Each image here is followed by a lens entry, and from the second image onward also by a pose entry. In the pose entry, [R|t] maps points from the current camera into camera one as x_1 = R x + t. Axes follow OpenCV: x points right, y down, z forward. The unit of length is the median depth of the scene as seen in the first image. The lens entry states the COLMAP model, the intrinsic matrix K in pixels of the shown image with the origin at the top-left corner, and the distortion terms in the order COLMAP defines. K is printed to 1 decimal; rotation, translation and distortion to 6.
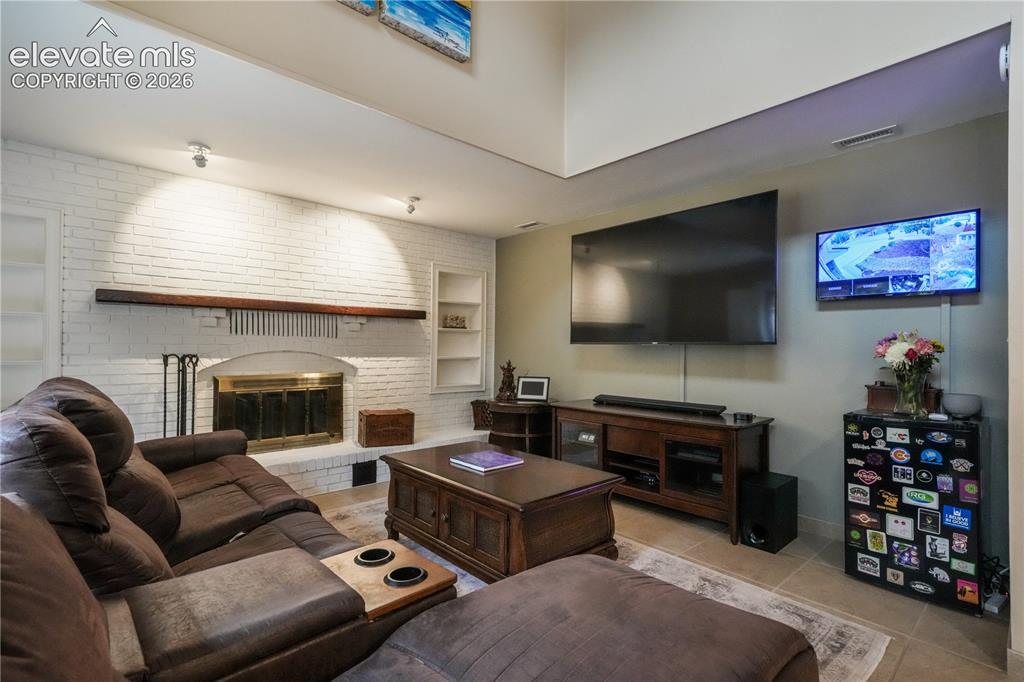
lens RADIAL K [[456.2, 0, 507.4], [0, 456.2, 344.1], [0, 0, 1]] dist [0.004032, 0.000388]
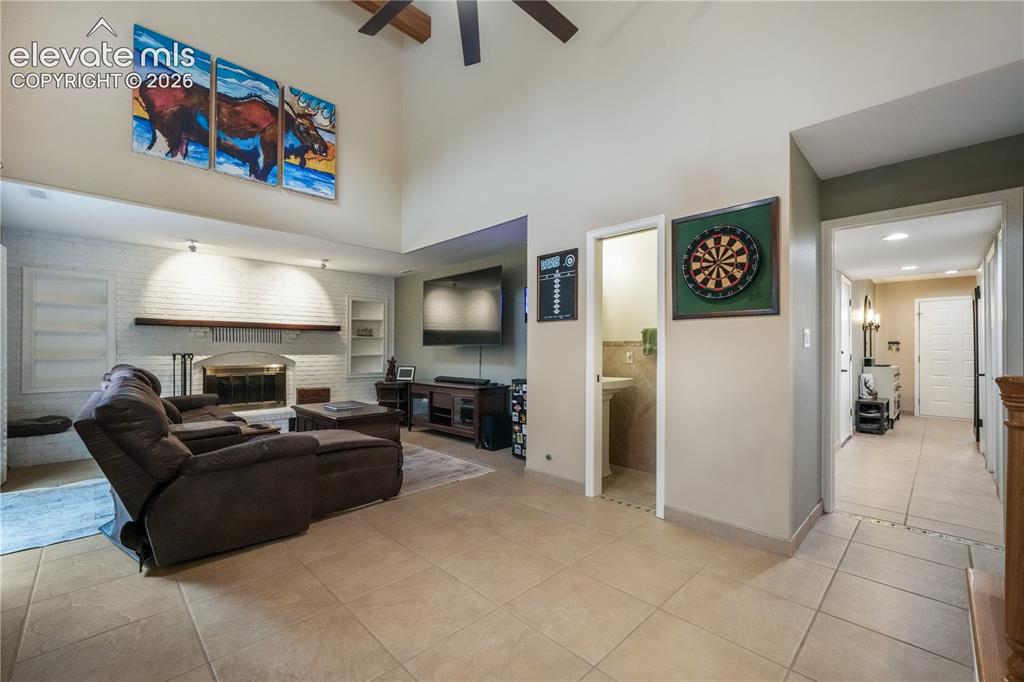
lens RADIAL K [[404.5, 0, 503.6], [0, 404.5, 348.2], [0, 0, 1]] dist [-0.007188, 0.000104]
pose [[0.998903, -0.006554, 0.046356, 0.409486], [0.006287, 0.999963, 0.005909, 0.000859], [-0.046393, -0.005611, 0.998907, -0.555729]]
